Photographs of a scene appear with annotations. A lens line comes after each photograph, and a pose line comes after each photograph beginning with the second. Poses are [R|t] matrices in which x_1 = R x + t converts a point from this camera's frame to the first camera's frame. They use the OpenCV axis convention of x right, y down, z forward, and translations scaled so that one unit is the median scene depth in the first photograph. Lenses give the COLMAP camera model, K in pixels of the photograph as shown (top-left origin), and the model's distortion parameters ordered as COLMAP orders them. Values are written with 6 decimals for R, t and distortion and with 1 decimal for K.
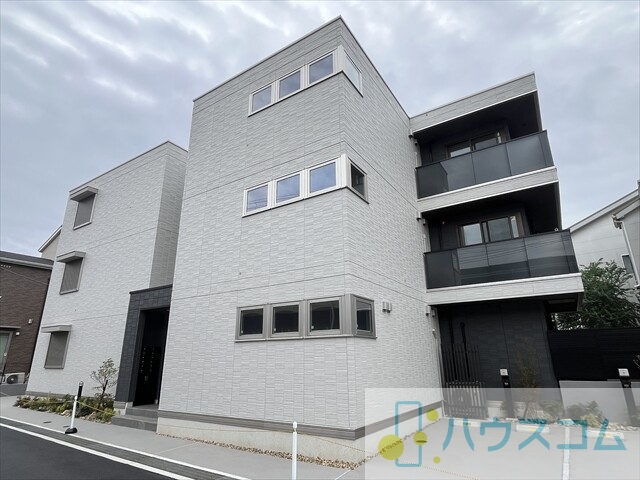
lens RADIAL K [[366.6, 0, 320.0], [0, 366.6, 240.0], [0, 0, 1]] dist [0.002504, 0.001201]
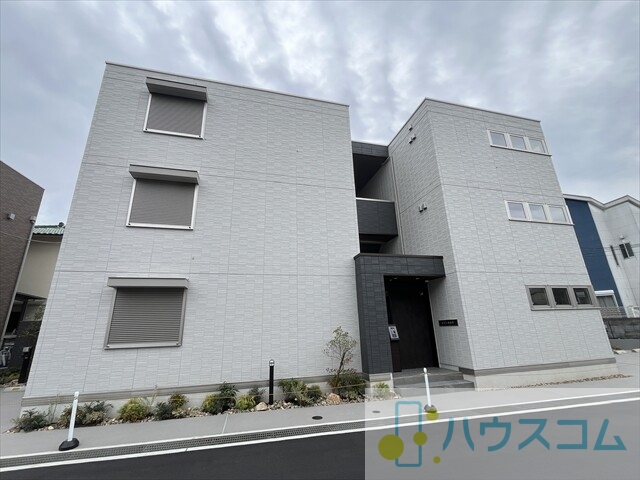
lens RADIAL K [[277.7, 0, 320.0], [0, 277.7, 240.0], [0, 0, 1]] dist [-0.001743, -0.000020]
pose [[0.669827, 0.209238, 0.712426, -1.481652], [-0.205680, 0.974215, -0.092743, 0.266214], [-0.713461, -0.084410, 0.695592, 0.816847]]
